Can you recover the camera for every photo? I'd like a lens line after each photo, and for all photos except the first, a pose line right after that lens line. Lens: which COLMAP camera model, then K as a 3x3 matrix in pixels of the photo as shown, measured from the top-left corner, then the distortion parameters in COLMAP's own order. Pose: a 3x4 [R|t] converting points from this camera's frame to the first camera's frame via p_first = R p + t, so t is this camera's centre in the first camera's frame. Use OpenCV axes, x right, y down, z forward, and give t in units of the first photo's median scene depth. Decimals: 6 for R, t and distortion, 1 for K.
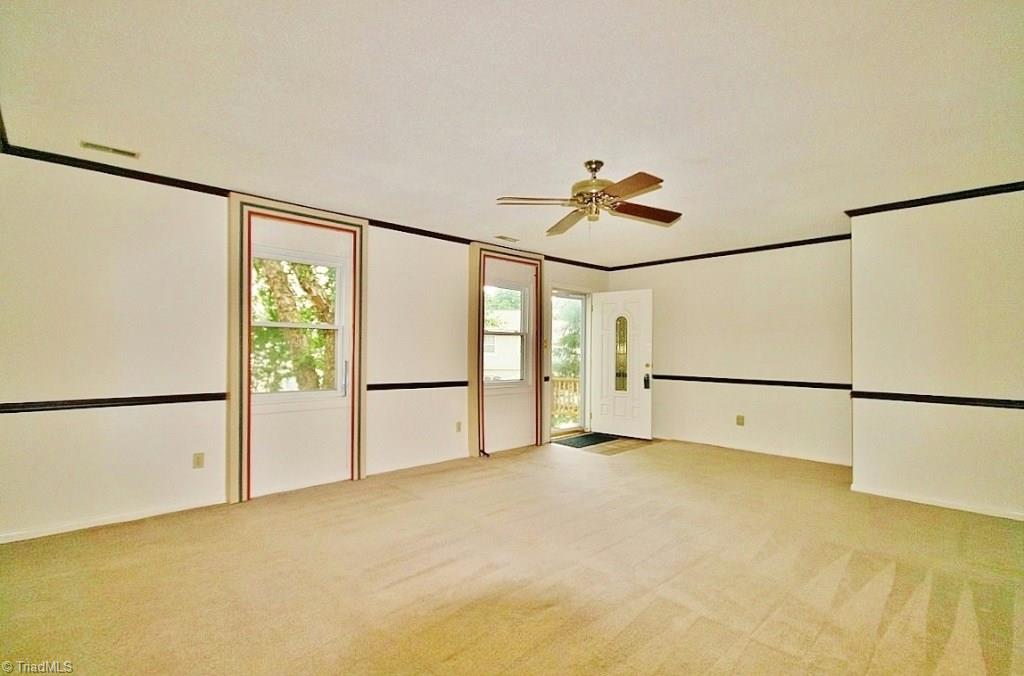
lens RADIAL K [[479.6, 0, 520.0], [0, 479.6, 346.5], [0, 0, 1]] dist [-0.015667, -0.000351]
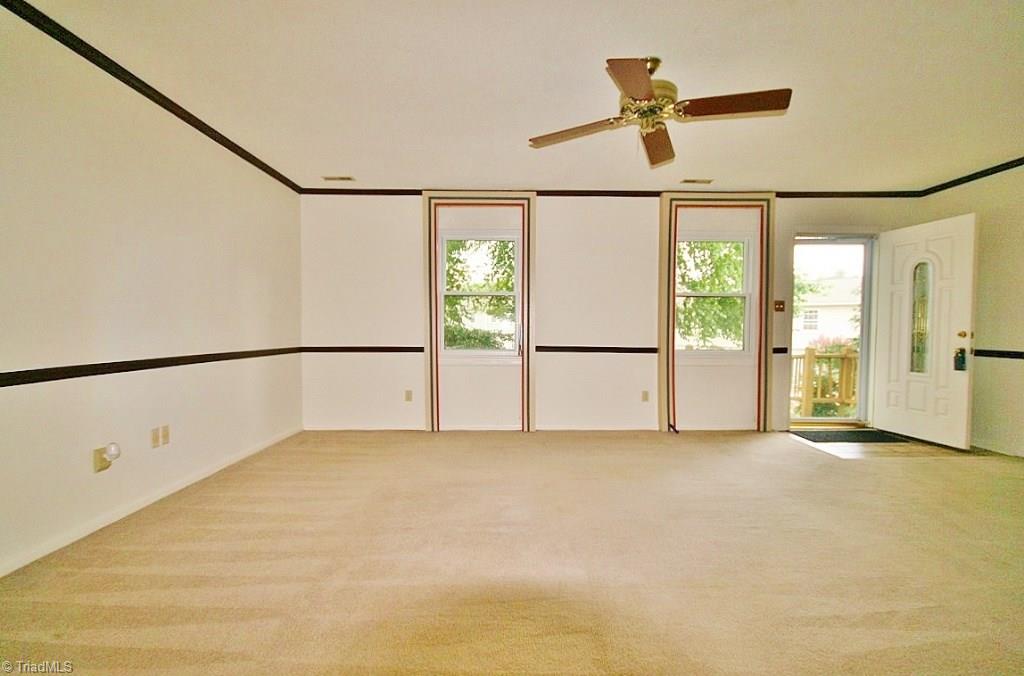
lens RADIAL K [[479.6, 0, 520.0], [0, 479.6, 346.5], [0, 0, 1]] dist [-0.015667, -0.000351]
pose [[0.726802, 0.022505, -0.686479, 0.307868], [0.007295, 0.999154, 0.040479, 0.028516], [0.686809, -0.034429, 0.726022, 0.148202]]
